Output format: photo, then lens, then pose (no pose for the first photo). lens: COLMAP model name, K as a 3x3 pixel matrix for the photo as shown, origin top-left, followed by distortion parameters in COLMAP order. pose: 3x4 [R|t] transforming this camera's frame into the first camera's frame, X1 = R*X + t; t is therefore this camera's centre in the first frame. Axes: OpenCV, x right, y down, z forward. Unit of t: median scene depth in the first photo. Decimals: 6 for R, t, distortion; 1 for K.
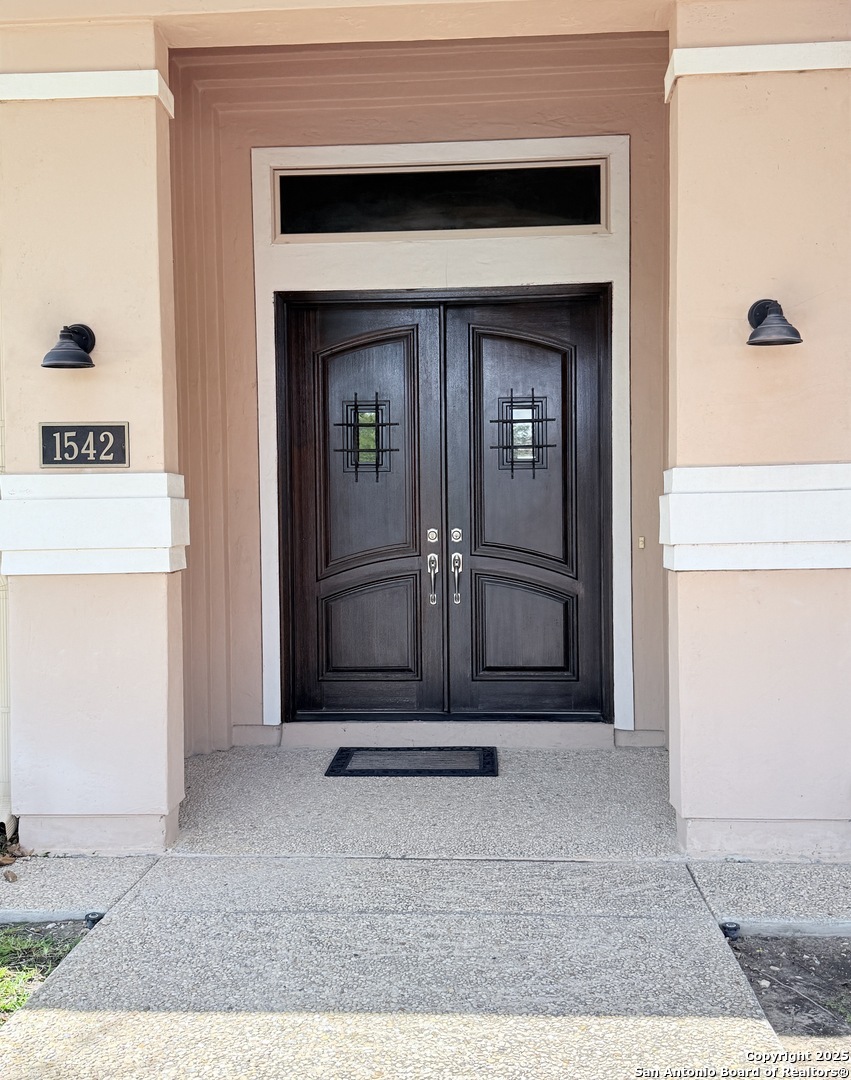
lens RADIAL K [[818.8, 0, 426.9], [0, 818.8, 540.4], [0, 0, 1]] dist [0.001591, -0.000008]
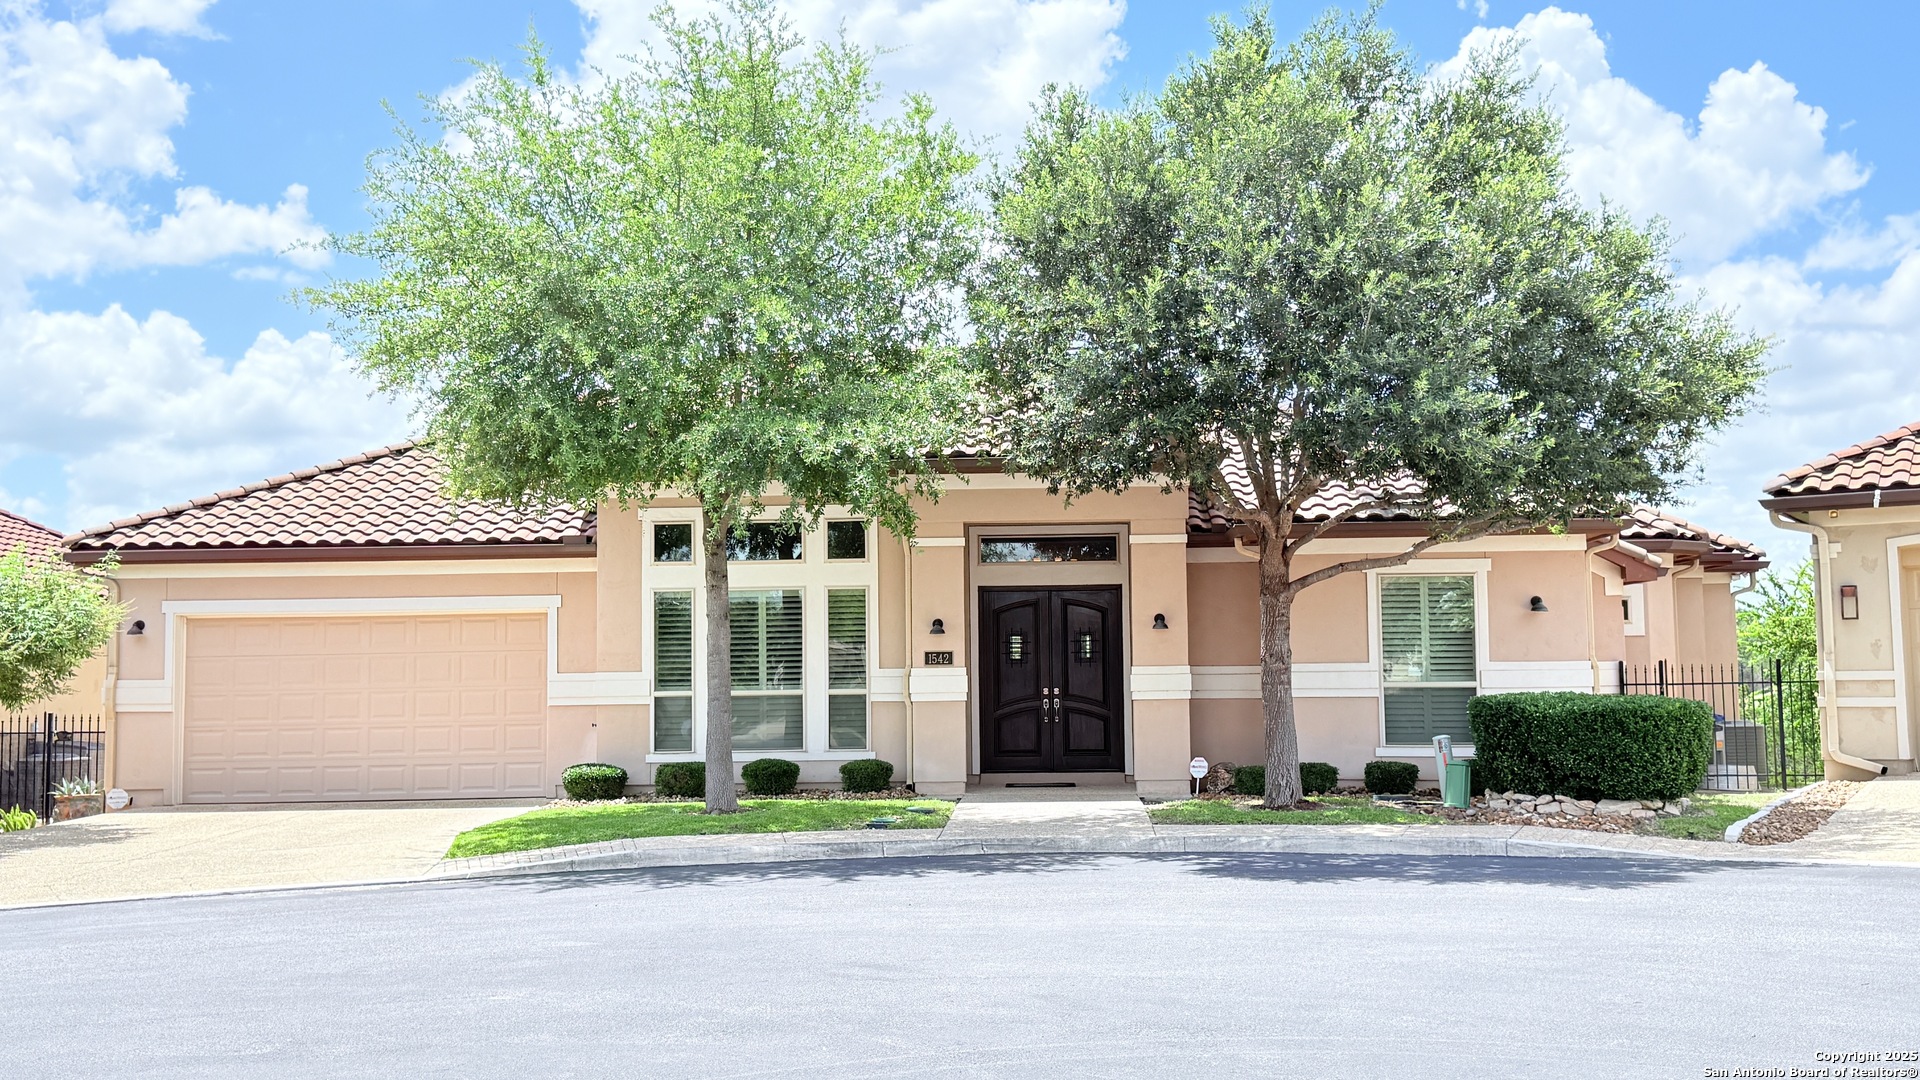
lens RADIAL K [[1920.8, 0, 958.2], [0, 1920.8, 541.3], [0, 0, 1]] dist [0.000045, 0.000000]
pose [[0.999290, 0.003696, 0.037504, -0.439644], [0.000463, 0.993899, -0.110293, 0.168722], [-0.037683, 0.110232, 0.993191, -4.351768]]
